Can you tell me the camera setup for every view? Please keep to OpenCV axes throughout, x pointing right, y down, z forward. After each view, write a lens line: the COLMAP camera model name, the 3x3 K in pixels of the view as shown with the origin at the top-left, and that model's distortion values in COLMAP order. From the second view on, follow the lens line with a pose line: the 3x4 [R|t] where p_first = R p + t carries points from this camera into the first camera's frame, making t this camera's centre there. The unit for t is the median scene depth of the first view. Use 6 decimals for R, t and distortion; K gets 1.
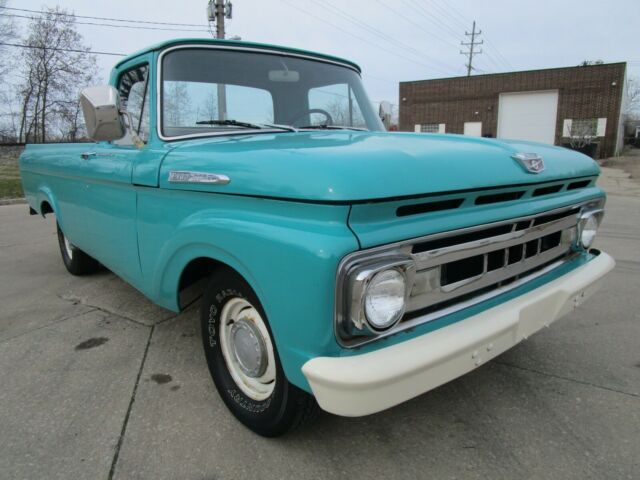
lens RADIAL K [[464.1, 0, 316.8], [0, 464.1, 242.0], [0, 0, 1]] dist [-0.038797, 0.024893]
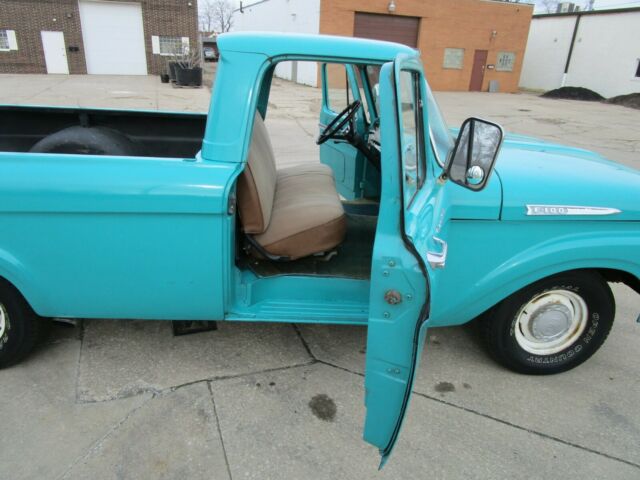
lens RADIAL K [[464.1, 0, 316.8], [0, 464.1, 242.0], [0, 0, 1]] dist [-0.038797, 0.024893]
pose [[0.606784, -0.265230, 0.749311, -0.116139], [0.117434, 0.962255, 0.245508, -0.031674], [-0.786144, -0.060976, 0.615028, 0.054470]]
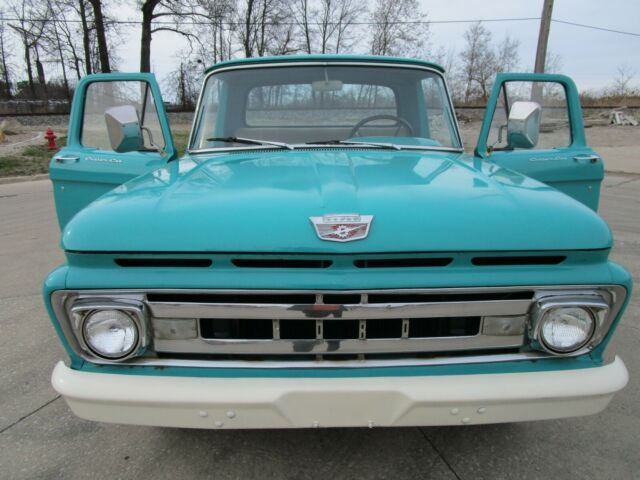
lens RADIAL K [[464.1, 0, 316.8], [0, 464.1, 242.0], [0, 0, 1]] dist [-0.038797, 0.024893]
pose [[0.773493, 0.185709, -0.605988, 0.700791], [-0.136560, 0.982486, 0.126781, -0.185961], [0.618918, -0.015310, 0.785306, 0.244502]]
